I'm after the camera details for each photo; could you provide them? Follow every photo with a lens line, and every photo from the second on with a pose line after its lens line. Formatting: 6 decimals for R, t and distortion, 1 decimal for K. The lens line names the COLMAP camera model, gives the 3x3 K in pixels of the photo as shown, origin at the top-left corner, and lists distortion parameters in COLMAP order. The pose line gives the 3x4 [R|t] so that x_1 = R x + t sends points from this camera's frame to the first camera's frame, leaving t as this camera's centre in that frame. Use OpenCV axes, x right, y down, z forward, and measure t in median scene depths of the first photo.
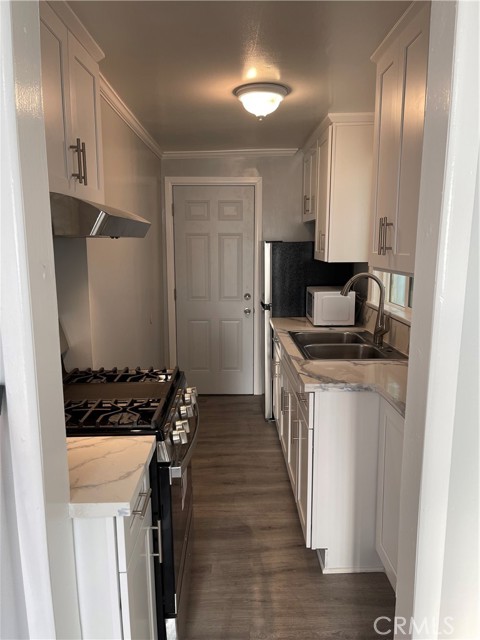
lens RADIAL K [[480.8, 0, 240.0], [0, 480.8, 320.0], [0, 0, 1]] dist [0.069117, -0.086478]
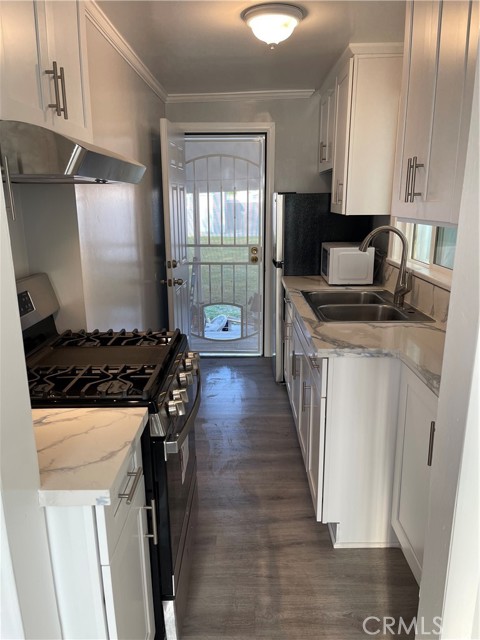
lens RADIAL K [[480.8, 0, 240.0], [0, 480.8, 320.0], [0, 0, 1]] dist [0.069117, -0.086478]
pose [[0.999604, 0.004301, -0.027810, 0.012548], [-0.001953, 0.996471, 0.083919, 0.003106], [0.028073, -0.083832, 0.996084, 0.093064]]
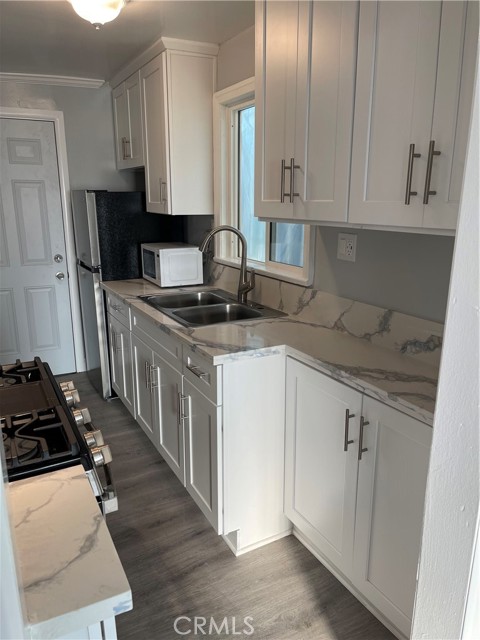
lens RADIAL K [[480.8, 0, 240.0], [0, 480.8, 320.0], [0, 0, 1]] dist [0.069117, -0.086478]
pose [[0.890172, -0.106655, 0.442965, -0.176680], [0.068264, 0.992462, 0.101779, -0.013873], [-0.450481, -0.060362, 0.890743, 0.201918]]
